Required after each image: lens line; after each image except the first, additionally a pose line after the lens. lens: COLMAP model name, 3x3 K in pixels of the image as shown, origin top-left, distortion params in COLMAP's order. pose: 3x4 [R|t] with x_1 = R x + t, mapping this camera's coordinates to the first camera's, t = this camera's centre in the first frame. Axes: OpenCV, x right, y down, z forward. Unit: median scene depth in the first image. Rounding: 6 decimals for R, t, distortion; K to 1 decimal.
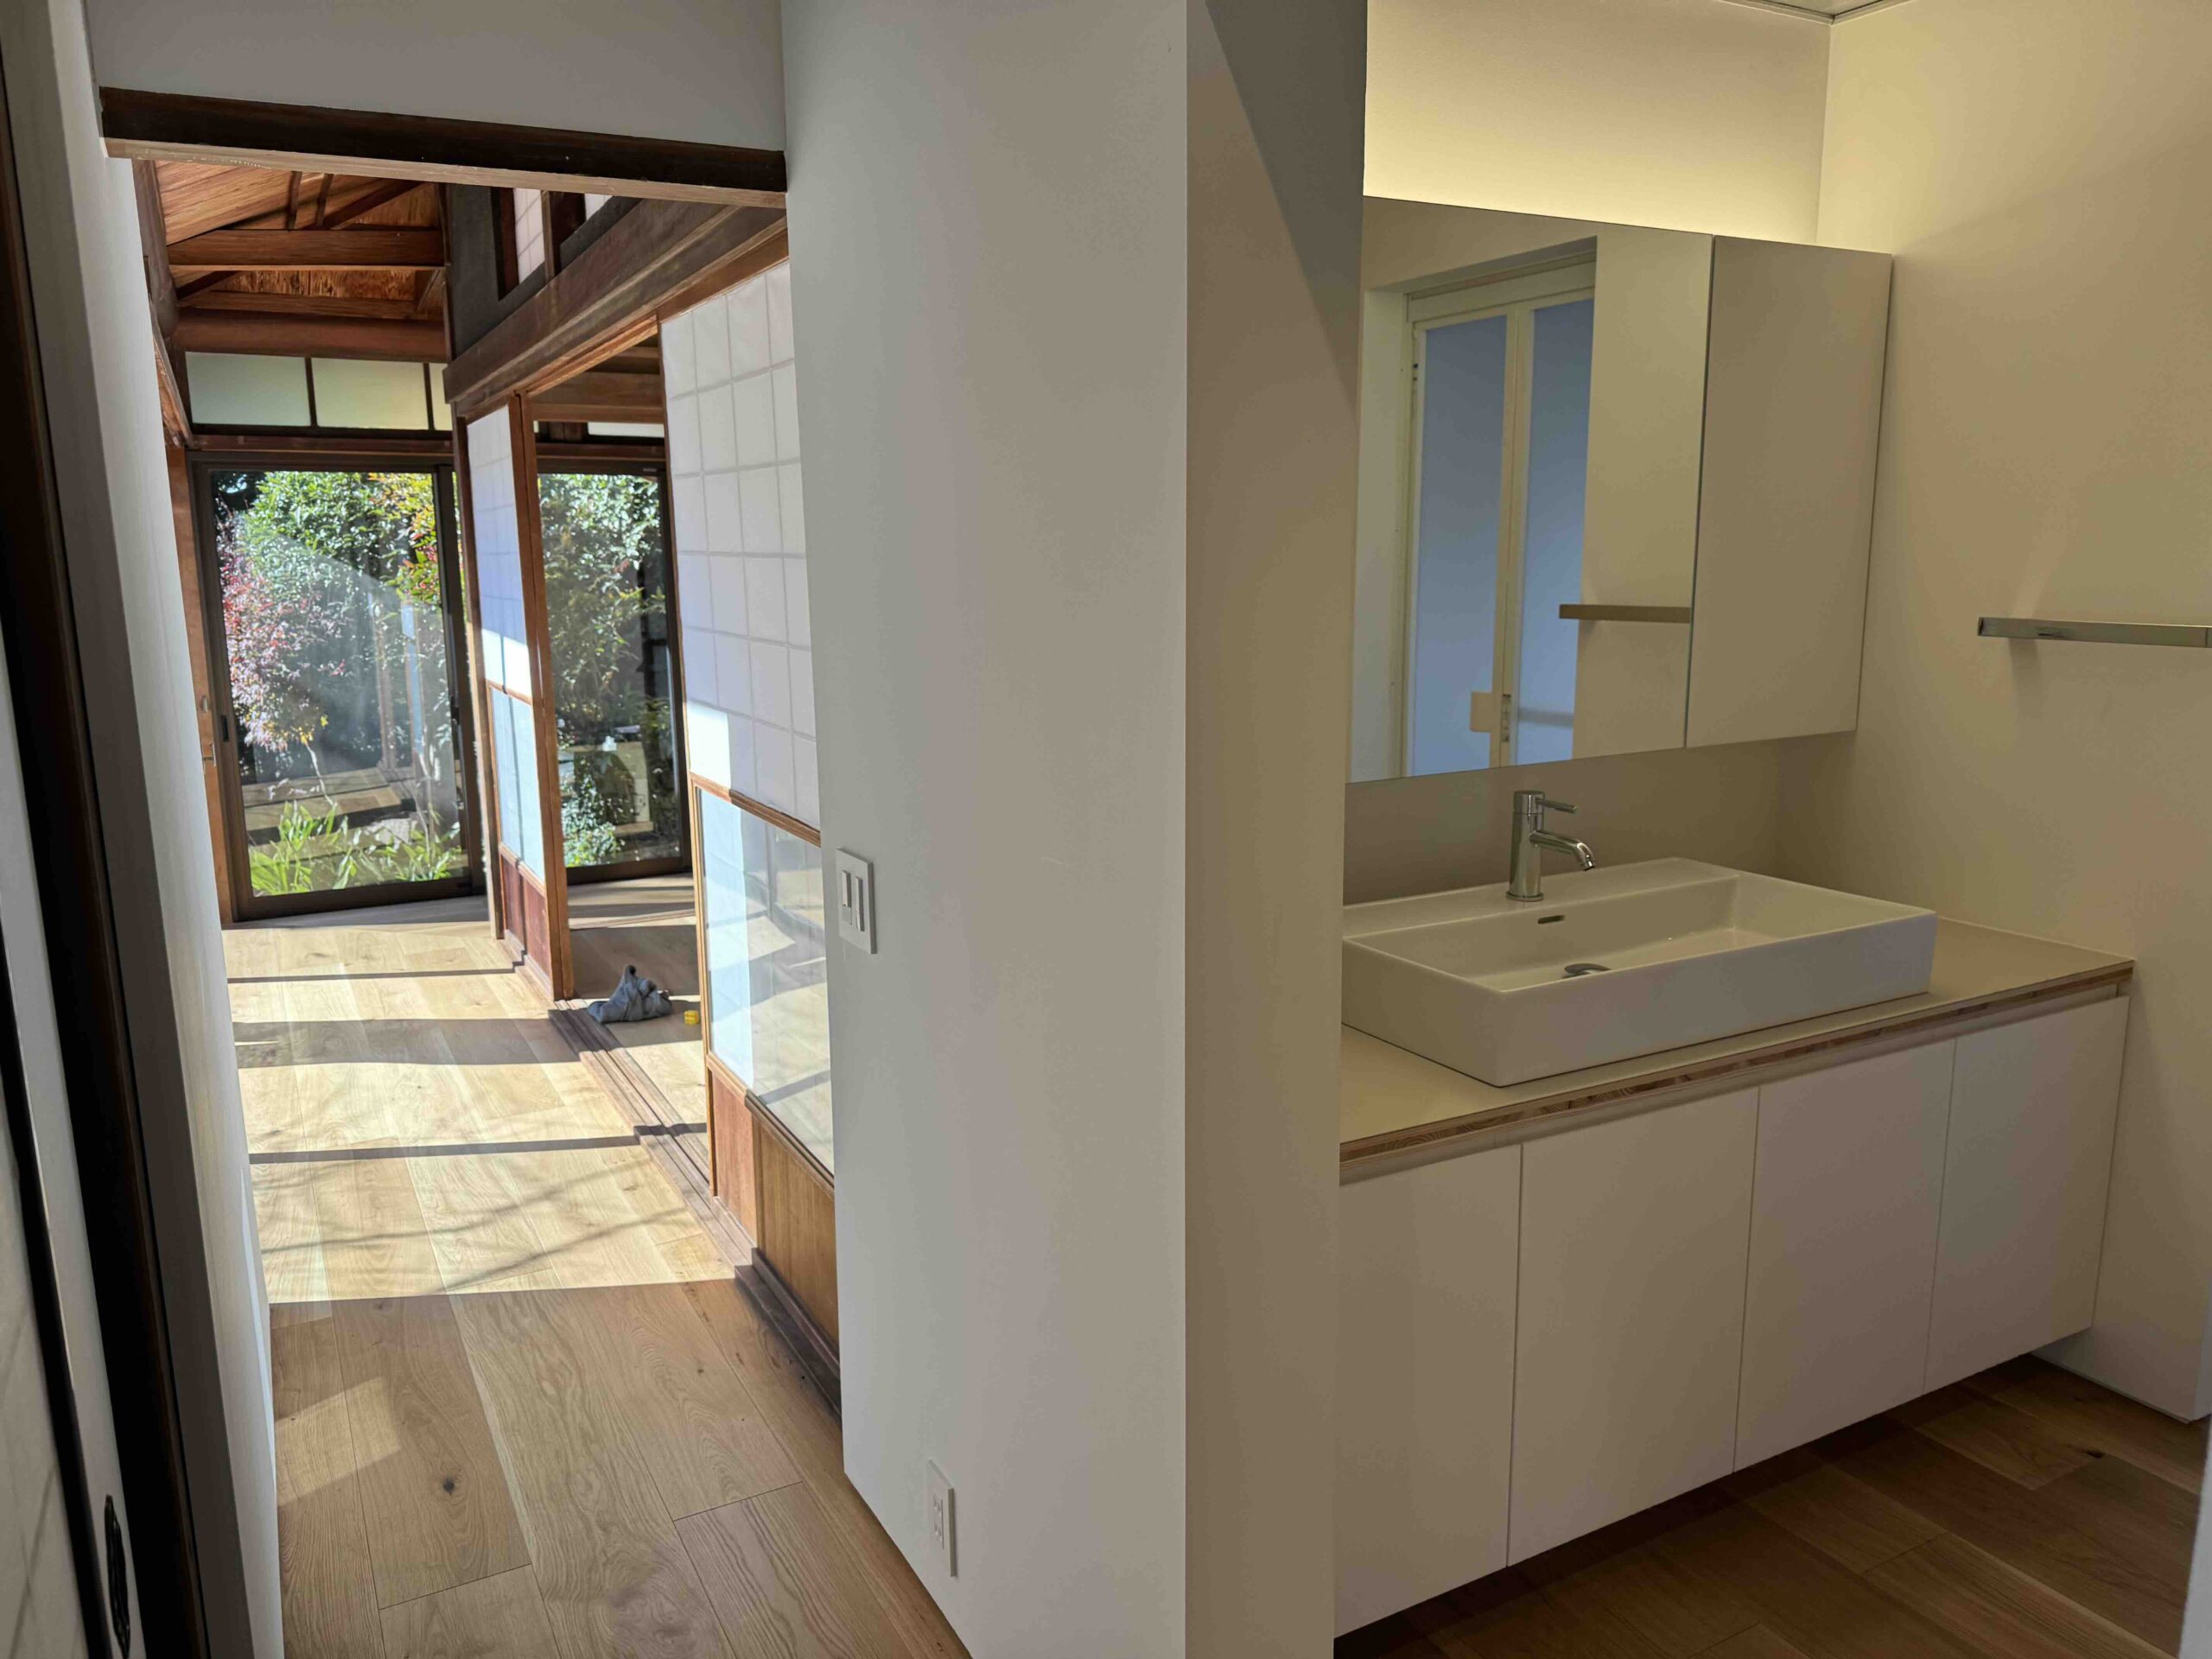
lens RADIAL K [[1583.5, 0, 1106.0], [0, 1583.5, 829.5], [0, 0, 1]] dist [0.003984, 0.000809]
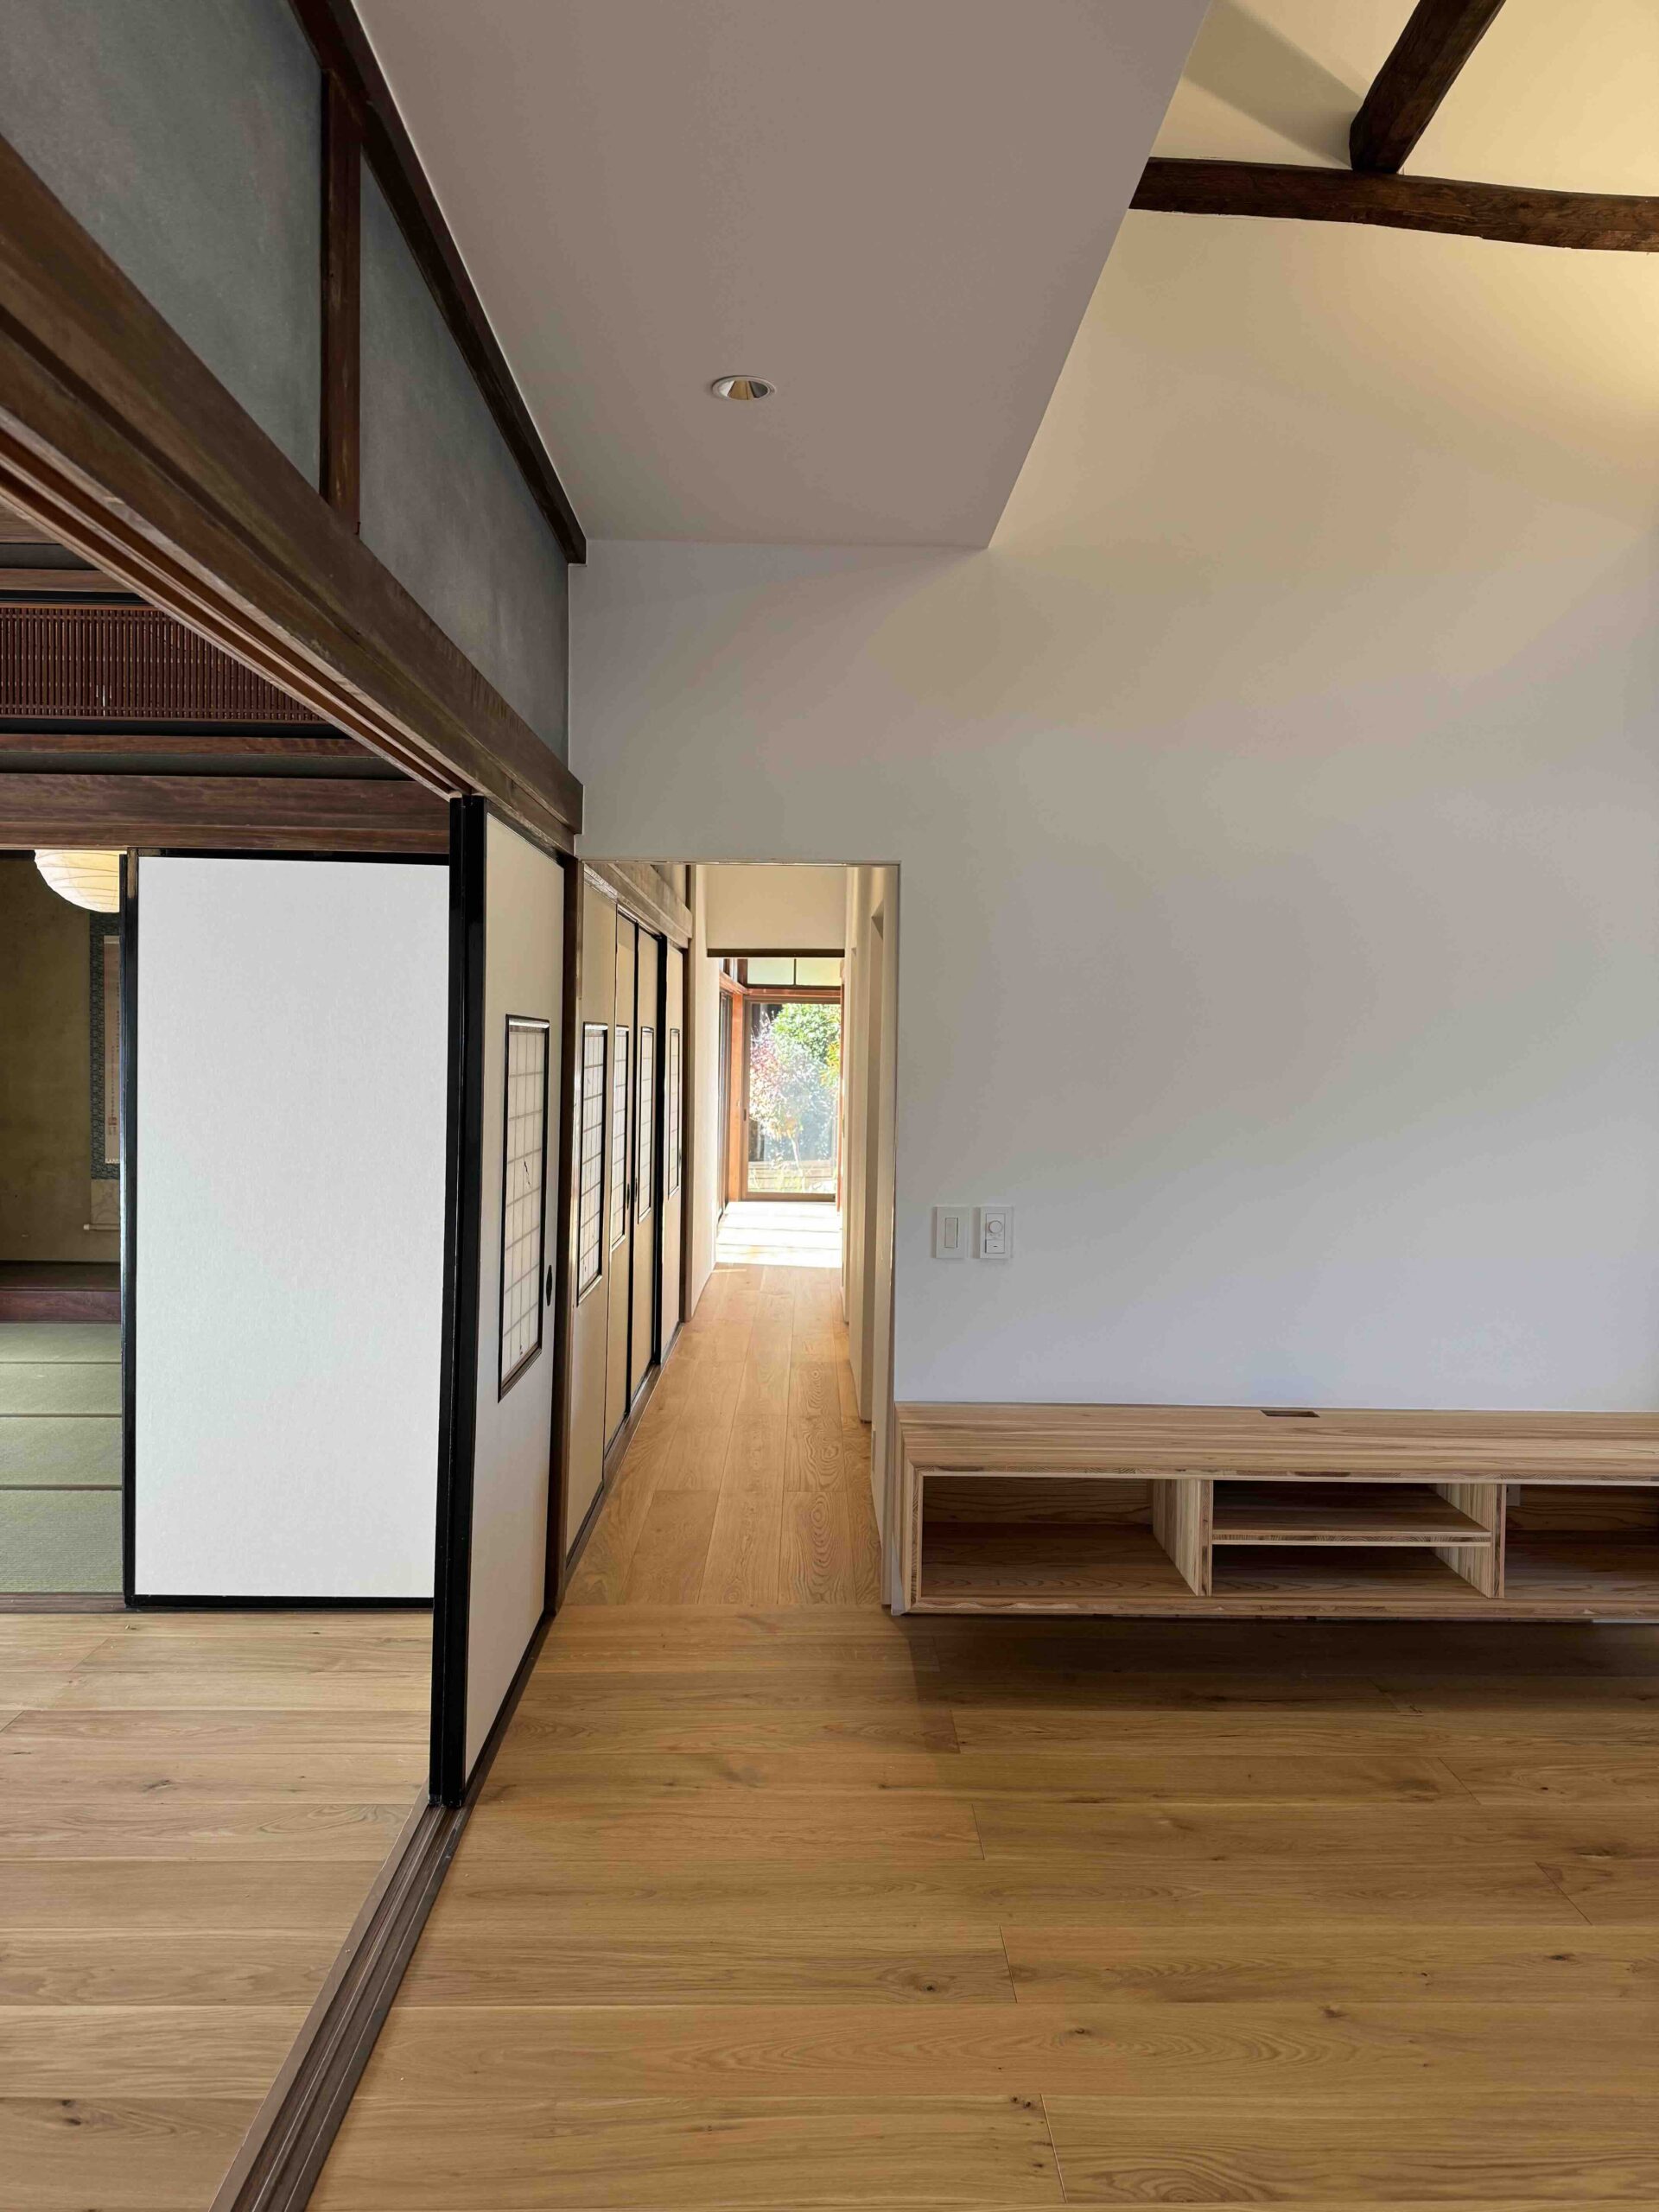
lens RADIAL K [[1583.5, 0, 829.5], [0, 1583.5, 1106.0], [0, 0, 1]] dist [0.003984, 0.000809]
pose [[0.880826, 0.054891, -0.470248, 0.516044], [-0.120858, 0.986417, -0.111239, 0.136563], [0.457755, 0.154815, 0.875496, -0.779038]]
